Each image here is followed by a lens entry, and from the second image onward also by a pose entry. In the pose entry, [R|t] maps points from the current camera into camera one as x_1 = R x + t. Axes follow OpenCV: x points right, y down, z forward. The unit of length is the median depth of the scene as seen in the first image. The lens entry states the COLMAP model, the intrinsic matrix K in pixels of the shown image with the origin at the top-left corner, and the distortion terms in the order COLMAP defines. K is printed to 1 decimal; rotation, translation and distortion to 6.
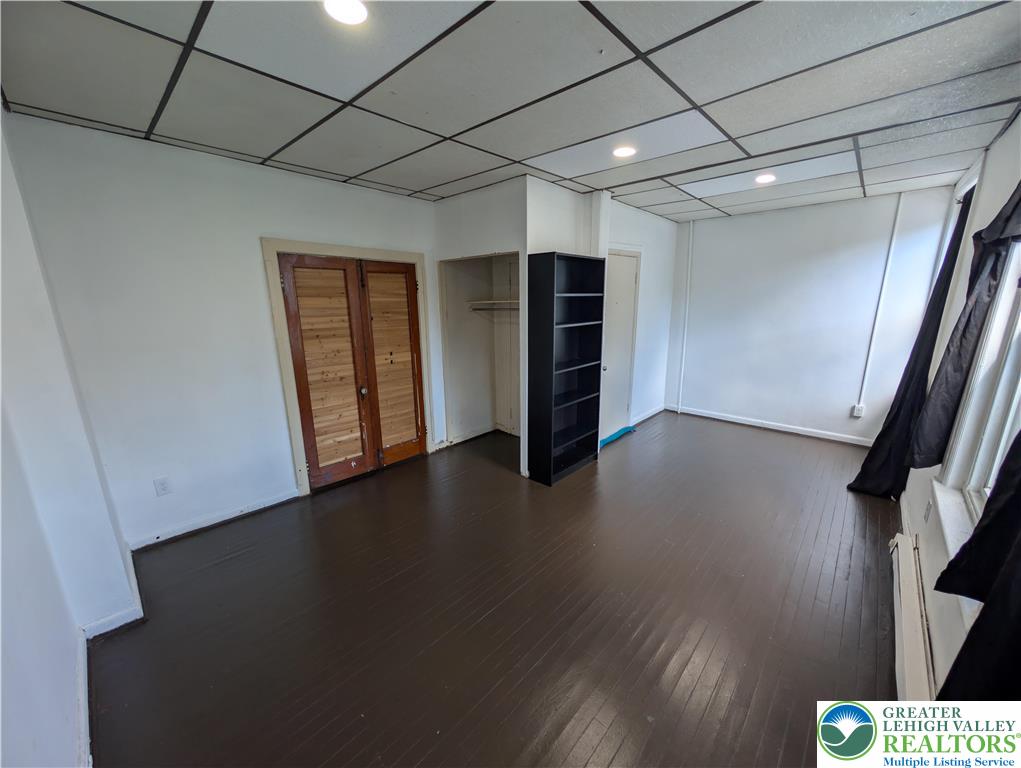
lens RADIAL K [[384.8, 0, 510.9], [0, 384.8, 389.9], [0, 0, 1]] dist [-0.002024, -0.000221]
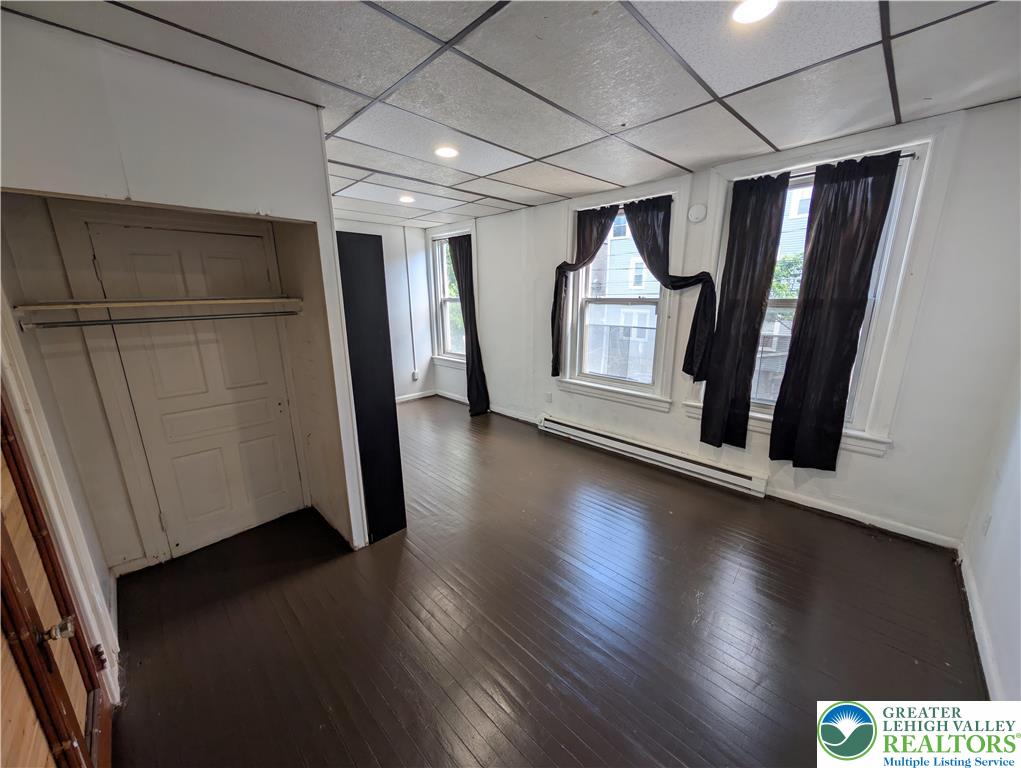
lens RADIAL K [[384.8, 0, 510.9], [0, 384.8, 389.9], [0, 0, 1]] dist [-0.002024, -0.000221]
pose [[0.035029, -0.231147, 0.972288, -0.574671], [0.241705, 0.945962, 0.216181, -0.136291], [-0.969717, 0.227434, 0.089005, 0.606231]]
